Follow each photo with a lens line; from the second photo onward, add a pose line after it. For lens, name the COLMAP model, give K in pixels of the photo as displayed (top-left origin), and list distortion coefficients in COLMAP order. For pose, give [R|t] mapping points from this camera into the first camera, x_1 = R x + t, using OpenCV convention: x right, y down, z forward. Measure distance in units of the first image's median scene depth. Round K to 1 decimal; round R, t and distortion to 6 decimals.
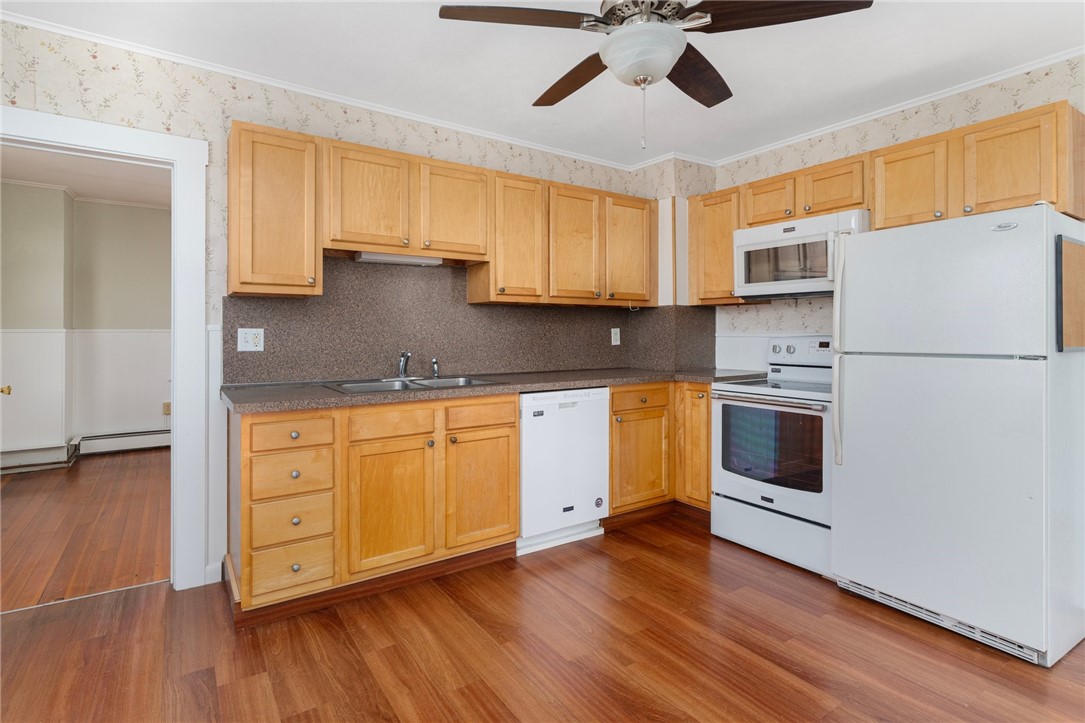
lens RADIAL K [[541.6, 0, 543.2], [0, 541.6, 329.9], [0, 0, 1]] dist [-0.001195, 0.000020]
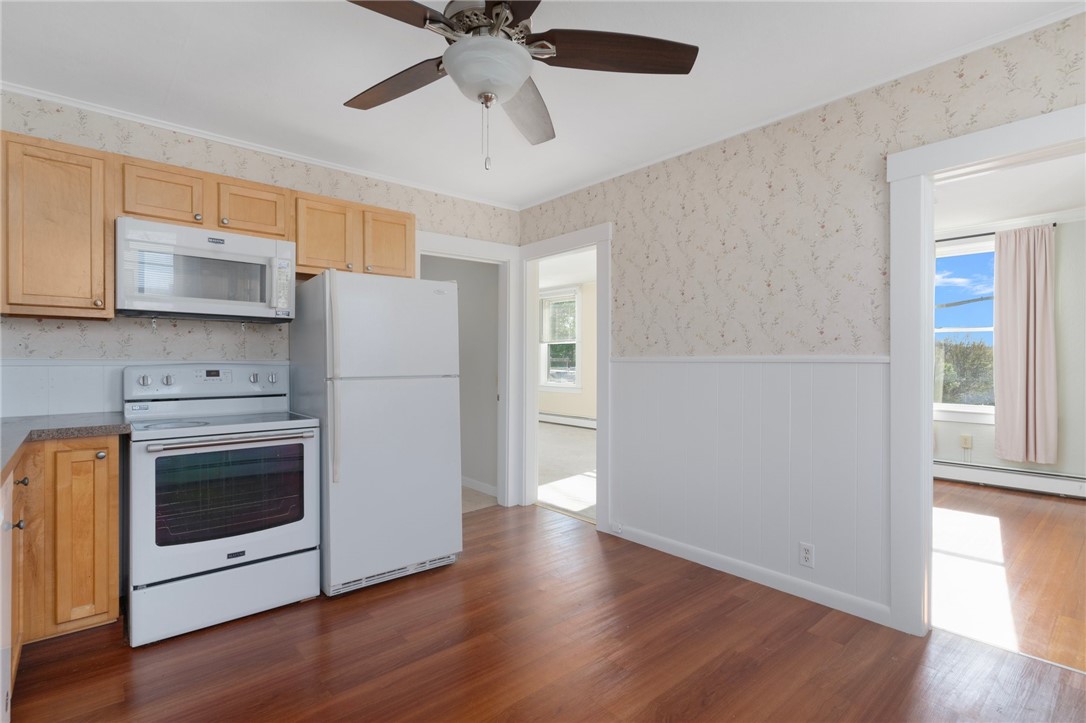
lens RADIAL K [[520.5, 0, 543.0], [0, 520.5, 361.5], [0, 0, 1]] dist [-0.002066, -0.000400]
pose [[-0.116132, -0.002159, 0.993231, -0.524322], [-0.008300, 0.999965, 0.001203, 0.002662], [-0.993199, -0.008104, -0.116146, 0.701318]]
